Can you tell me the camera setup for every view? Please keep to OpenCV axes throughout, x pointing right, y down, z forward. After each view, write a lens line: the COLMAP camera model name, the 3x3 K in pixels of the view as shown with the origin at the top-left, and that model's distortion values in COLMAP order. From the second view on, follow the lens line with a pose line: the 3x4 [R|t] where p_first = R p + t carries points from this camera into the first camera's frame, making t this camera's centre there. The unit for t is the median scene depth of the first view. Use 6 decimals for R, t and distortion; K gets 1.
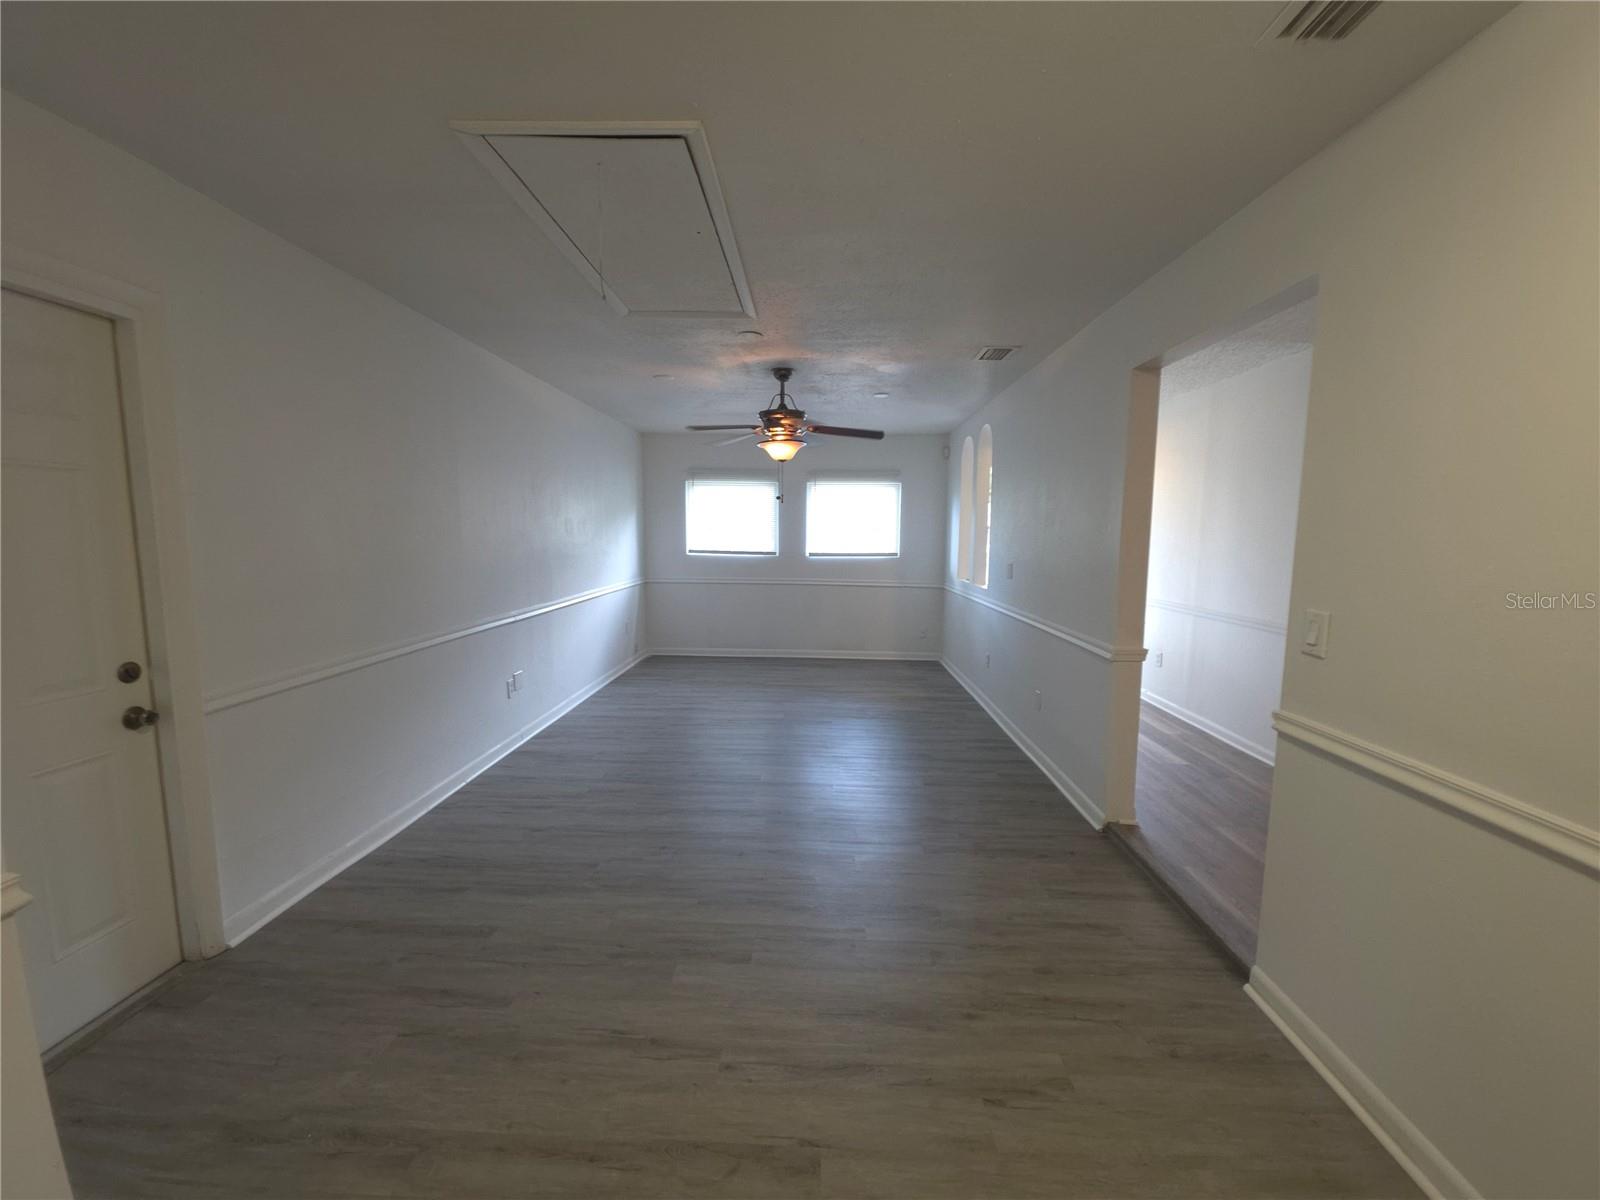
lens RADIAL K [[639.0, 0, 794.4], [0, 639.0, 606.4], [0, 0, 1]] dist [0.001992, -0.000506]
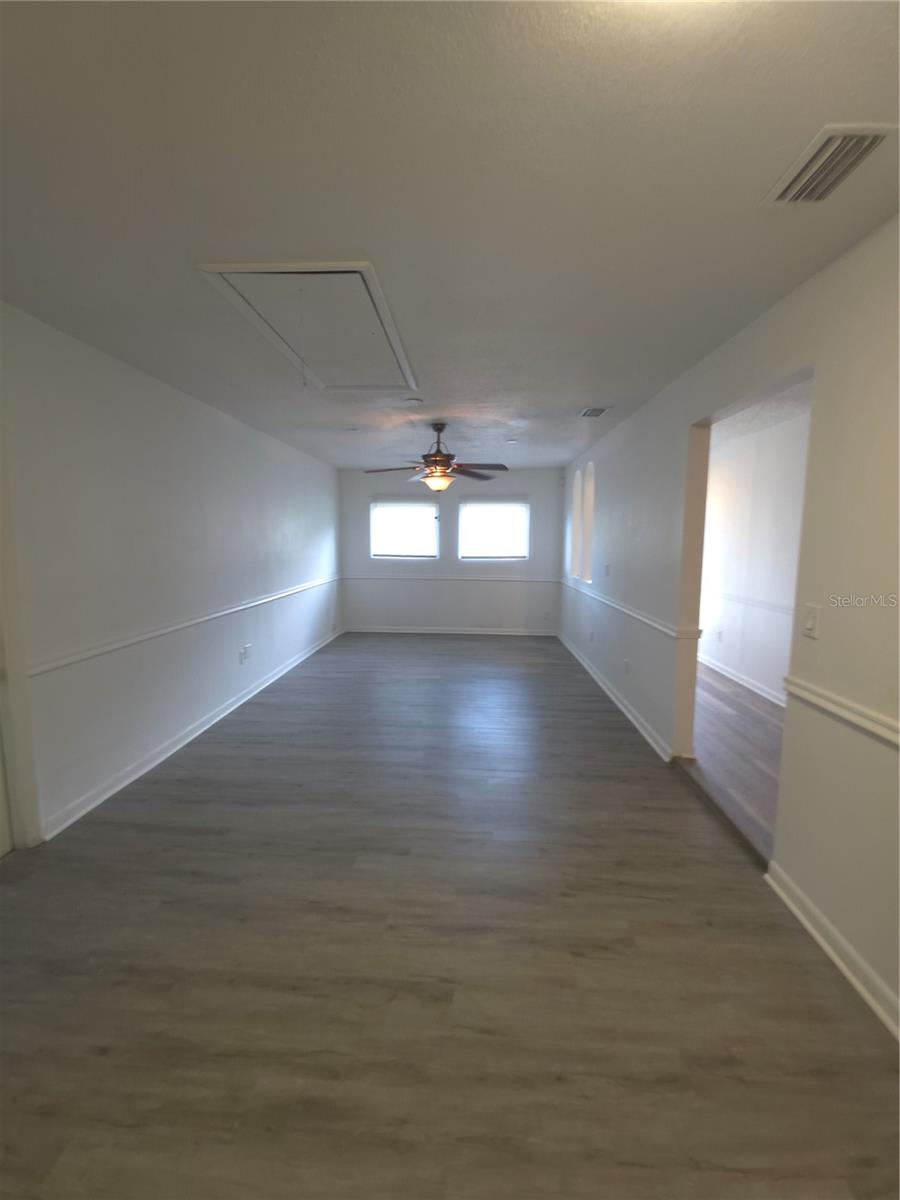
lens RADIAL K [[476.8, 0, 443.6], [0, 476.8, 593.1], [0, 0, 1]] dist [0.002120, -0.000222]
pose [[0.999733, -0.001992, -0.023008, 0.017878], [0.001964, 0.999997, -0.001236, -0.009045], [0.023011, 0.001191, 0.999735, -0.026165]]
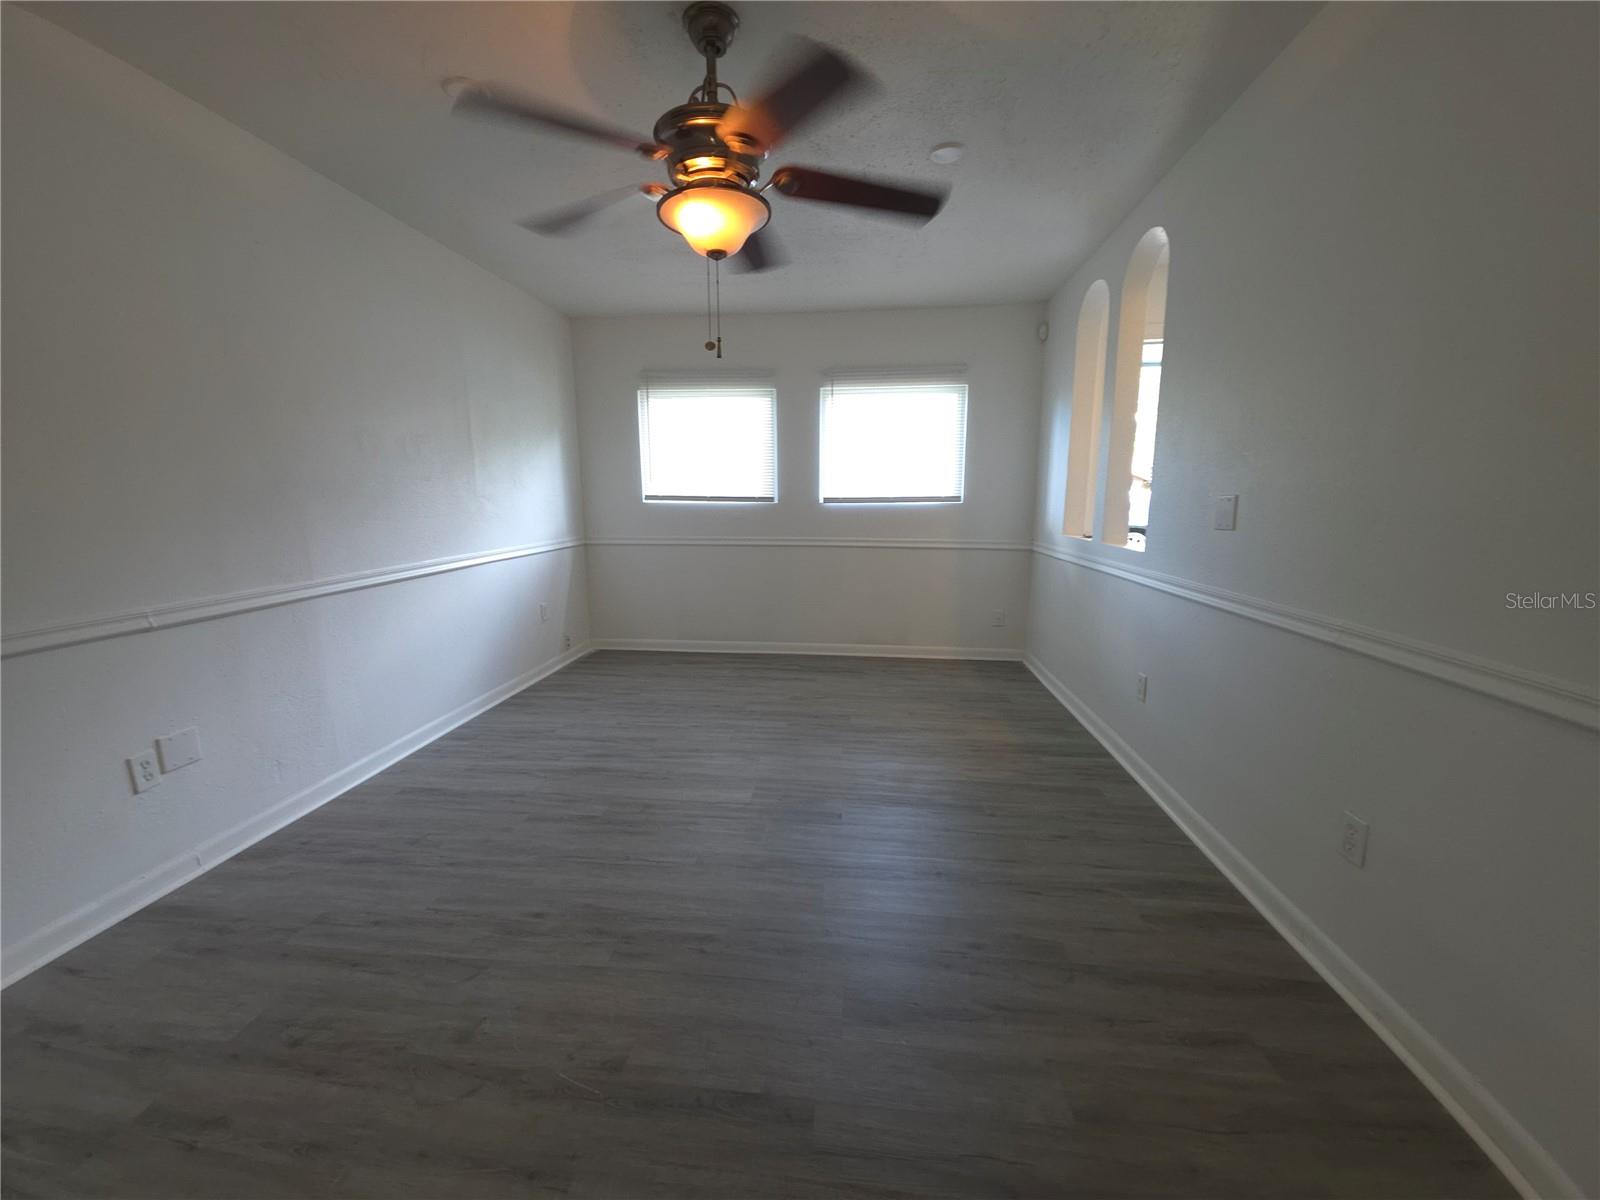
lens RADIAL K [[635.8, 0, 793.2], [0, 635.8, 607.1], [0, 0, 1]] dist [0.002120, -0.000222]
pose [[0.997464, 0.000558, -0.071164, 0.075915], [0.003820, 0.998108, 0.061374, -0.022738], [0.071063, -0.061490, 0.995575, 0.680232]]
